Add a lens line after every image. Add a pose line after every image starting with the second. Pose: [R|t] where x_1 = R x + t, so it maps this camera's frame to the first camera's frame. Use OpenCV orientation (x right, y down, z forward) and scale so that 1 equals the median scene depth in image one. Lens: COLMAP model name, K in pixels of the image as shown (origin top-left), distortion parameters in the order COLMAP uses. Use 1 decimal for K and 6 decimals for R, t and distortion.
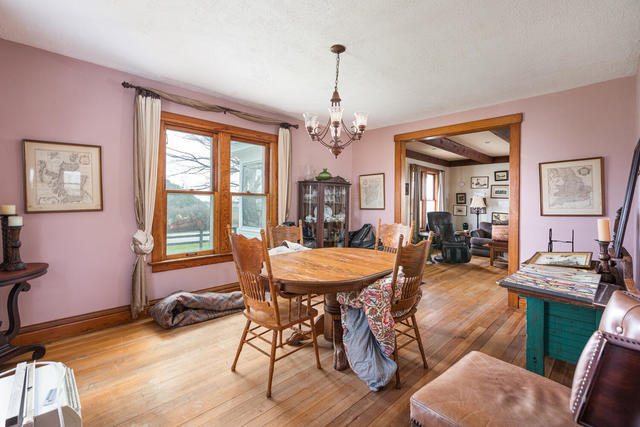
lens RADIAL K [[292.0, 0, 318.8], [0, 292.0, 211.0], [0, 0, 1]] dist [-0.004169, -0.000431]
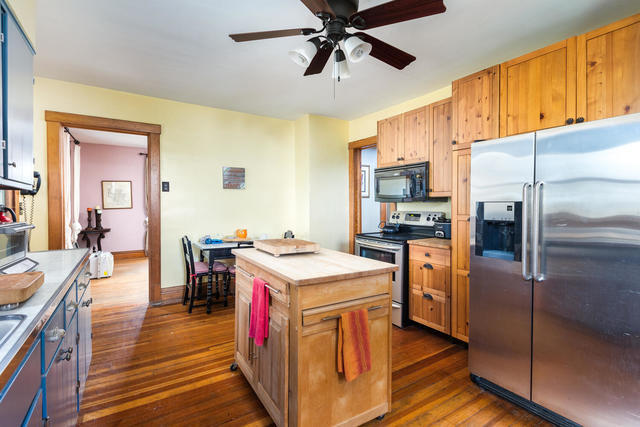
lens RADIAL K [[293.6, 0, 320.1], [0, 293.6, 209.2], [0, 0, 1]] dist [-0.000617, 0.000079]
pose [[0.984593, 0.003324, -0.174833, 1.447314], [-0.002087, 0.999971, 0.007263, -0.014523], [0.174852, -0.006786, 0.984571, -1.327126]]
